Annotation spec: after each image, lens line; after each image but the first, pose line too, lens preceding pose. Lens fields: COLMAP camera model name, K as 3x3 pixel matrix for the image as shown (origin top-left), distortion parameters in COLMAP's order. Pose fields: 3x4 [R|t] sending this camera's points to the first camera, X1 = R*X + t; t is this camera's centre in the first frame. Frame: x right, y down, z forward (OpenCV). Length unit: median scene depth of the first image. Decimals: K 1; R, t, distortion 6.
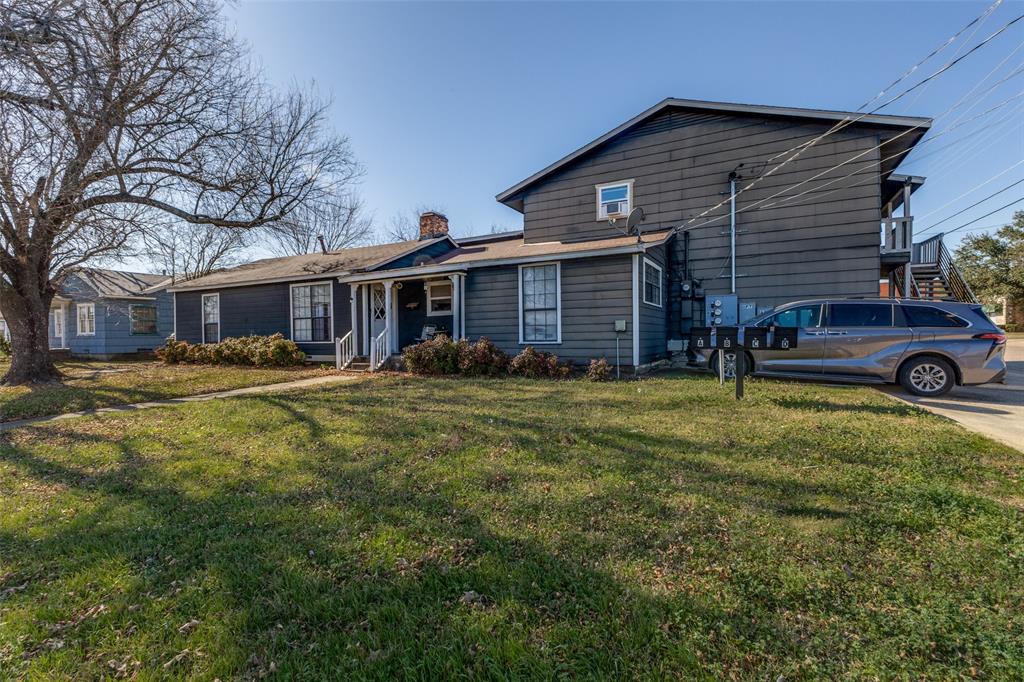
lens RADIAL K [[440.1, 0, 506.7], [0, 440.1, 341.3], [0, 0, 1]] dist [-0.000175, -0.000002]
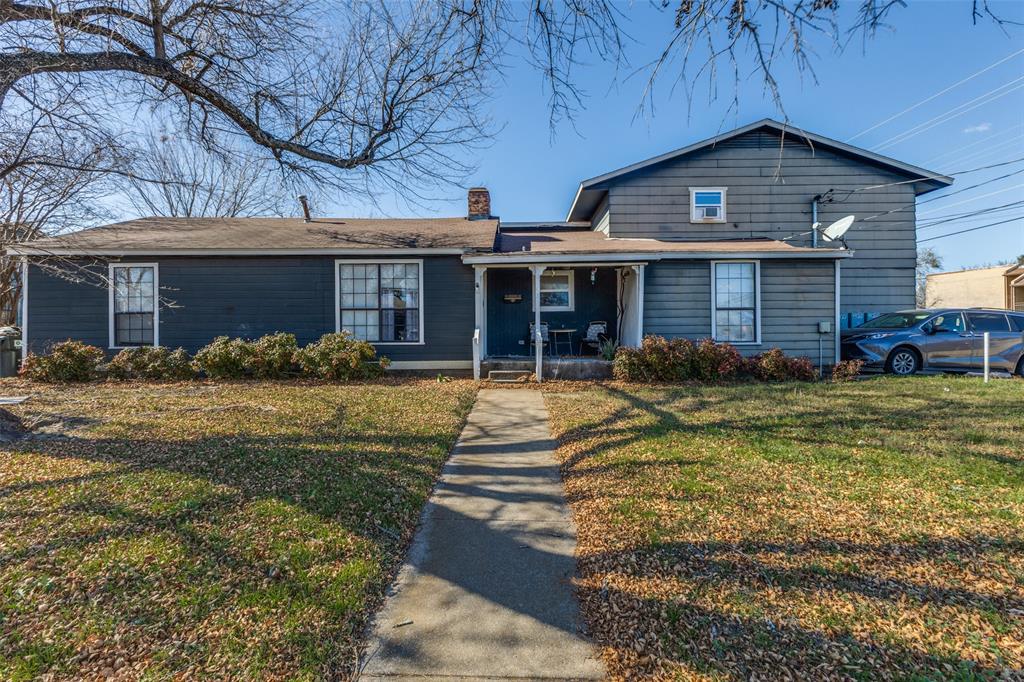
lens RADIAL K [[440.1, 0, 511.8], [0, 440.1, 335.3], [0, 0, 1]] dist [-0.000175, -0.000002]
pose [[0.892891, 0.007147, 0.450216, -0.640570], [0.000294, 0.999865, -0.016454, 0.000509], [-0.450273, 0.014824, 0.892768, 0.301652]]
